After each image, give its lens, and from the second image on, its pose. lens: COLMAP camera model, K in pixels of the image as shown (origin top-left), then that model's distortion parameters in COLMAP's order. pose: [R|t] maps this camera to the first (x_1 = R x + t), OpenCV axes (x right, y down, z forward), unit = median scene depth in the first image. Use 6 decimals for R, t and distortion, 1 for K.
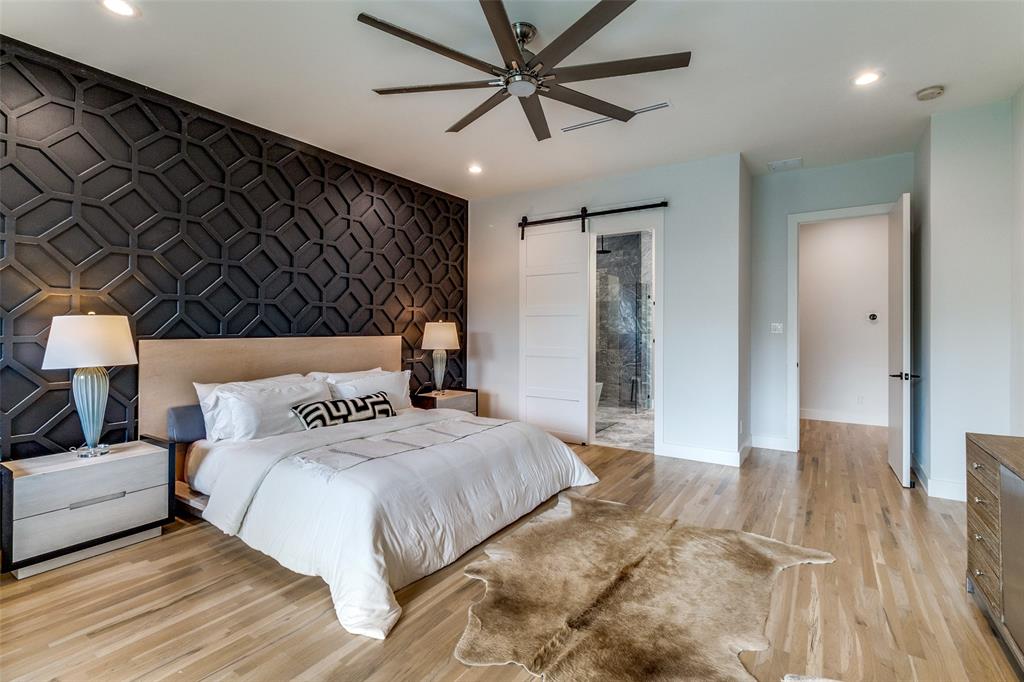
lens RADIAL K [[472.4, 0, 511.2], [0, 472.4, 338.2], [0, 0, 1]] dist [-0.000862, -0.000095]
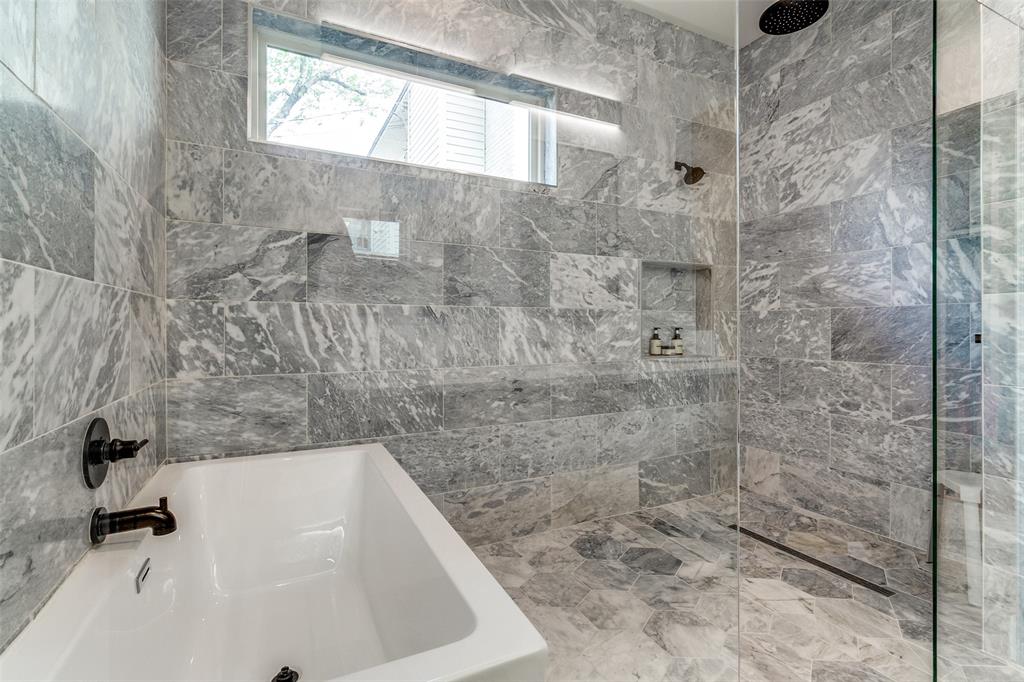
lens RADIAL K [[472.4, 0, 511.3], [0, 472.4, 333.0], [0, 0, 1]] dist [-0.000862, -0.000095]
pose [[0.866866, -0.000322, -0.498540, 0.179664], [-0.000654, 0.999998, -0.001783, 0.006503], [0.498540, 0.001871, 0.866865, 0.642036]]
